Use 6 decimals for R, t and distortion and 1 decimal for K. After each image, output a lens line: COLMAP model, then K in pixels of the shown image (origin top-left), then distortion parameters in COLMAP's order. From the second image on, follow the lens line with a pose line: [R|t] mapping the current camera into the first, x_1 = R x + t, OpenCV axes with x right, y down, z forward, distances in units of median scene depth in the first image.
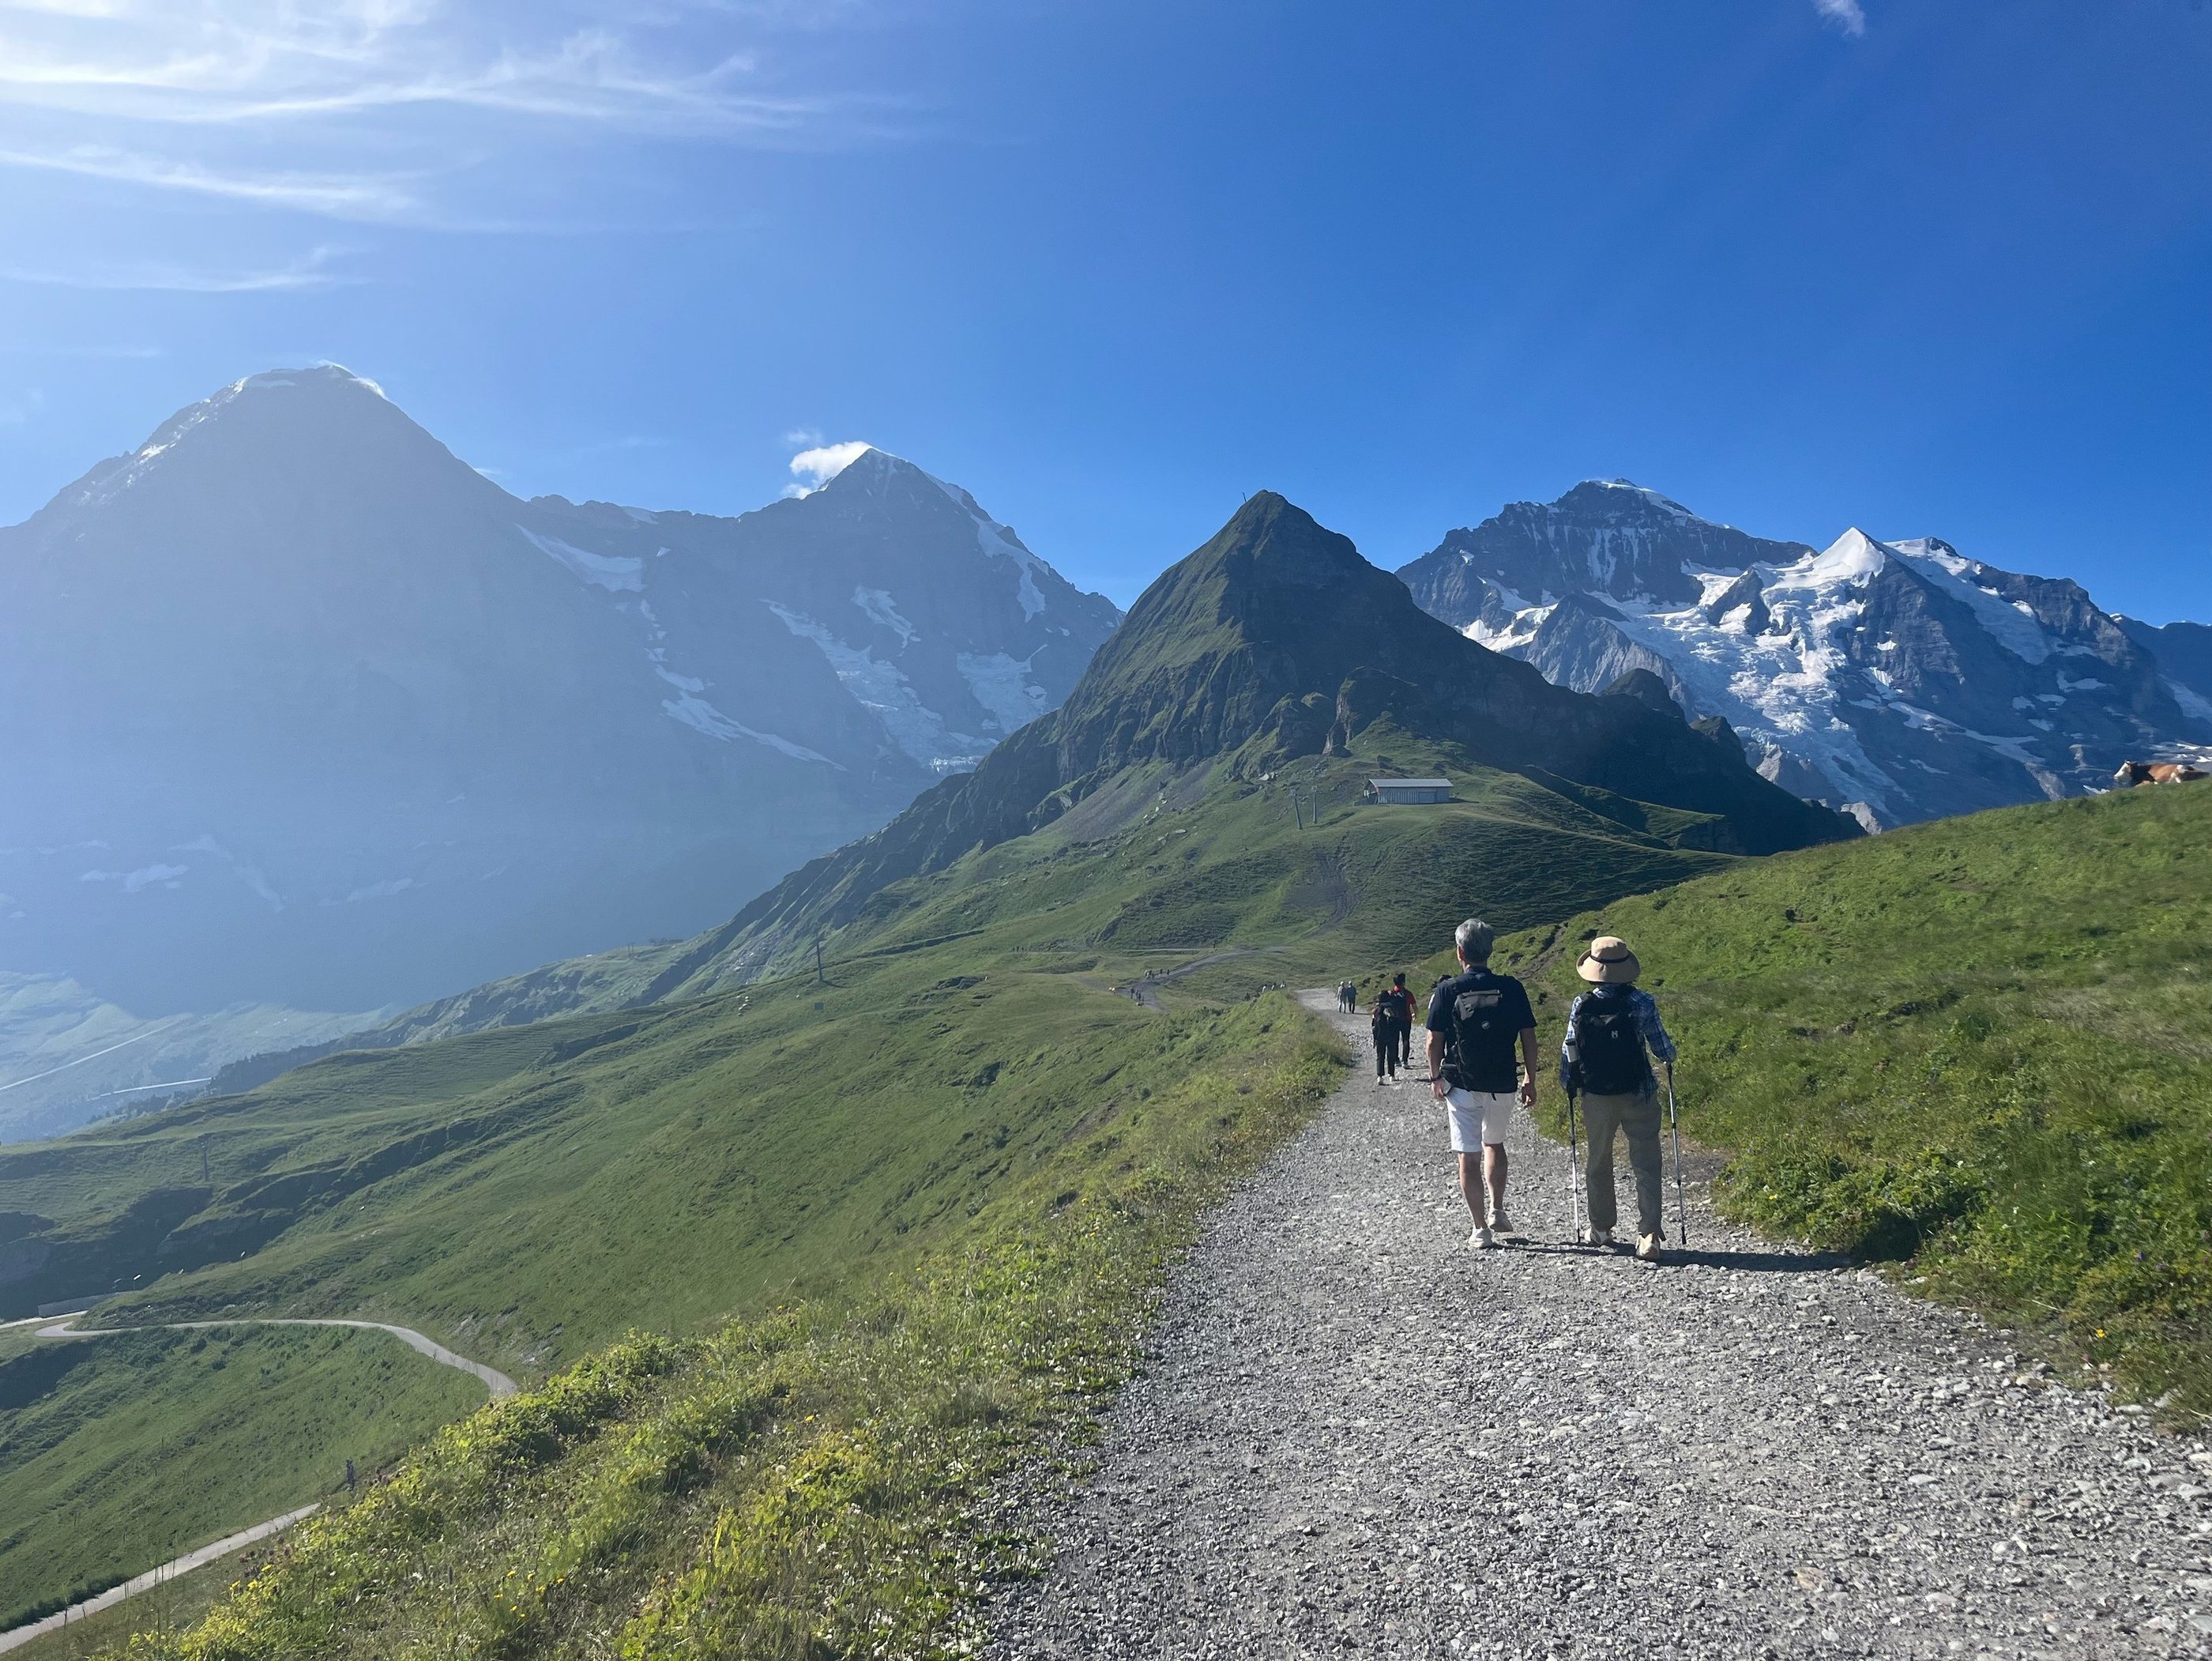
lens RADIAL K [[1609.4, 0, 1106.0], [0, 1609.4, 830.5], [0, 0, 1]] dist [0.001664, -0.002385]
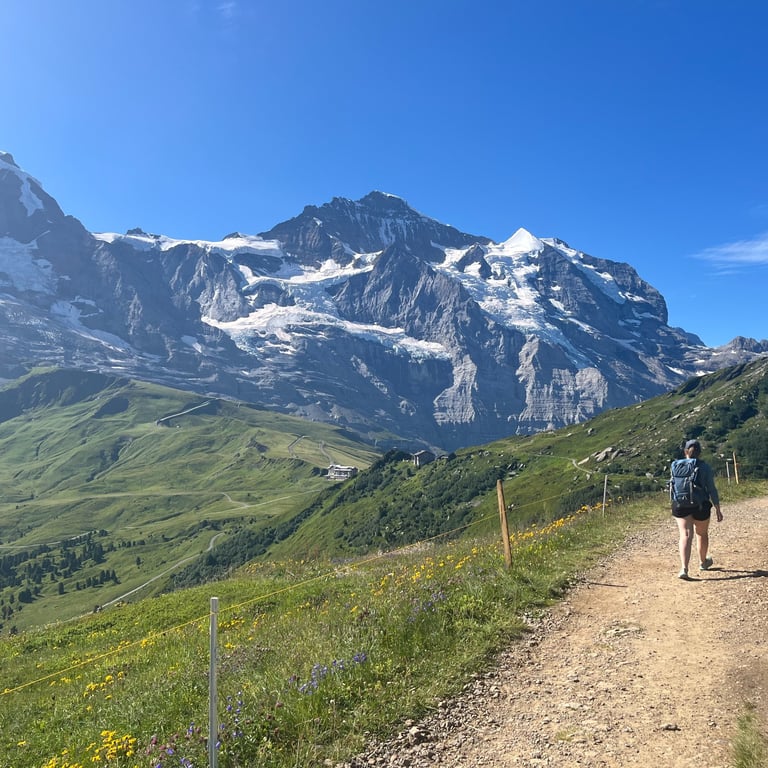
lens RADIAL K [[738.8, 0, 384.5], [0, 738.8, 398.6], [0, 0, 1]] dist [0.010515, -0.005745]
pose [[0.893091, 0.017006, 0.449555, -0.057960], [-0.012109, 0.999832, -0.013767, 0.022503], [-0.449713, 0.006851, 0.893147, 0.327585]]
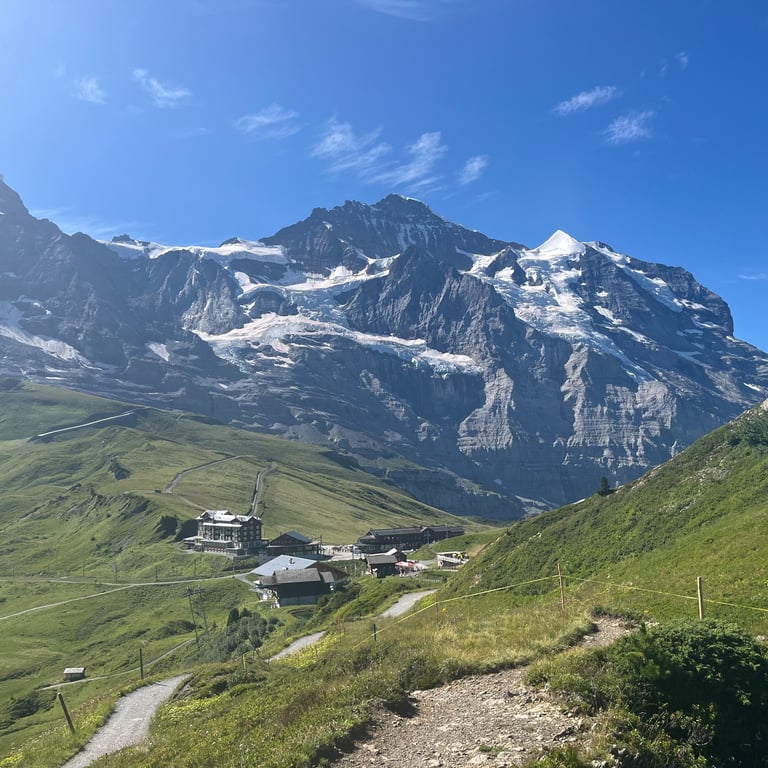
lens RADIAL K [[738.8, 0, 384.5], [0, 738.8, 398.6], [0, 0, 1]] dist [0.010515, -0.005745]
pose [[0.908861, 0.029635, 0.416045, -0.003087], [-0.004658, 0.998132, -0.060922, 0.029857], [-0.417073, 0.053432, 0.907301, 0.422025]]
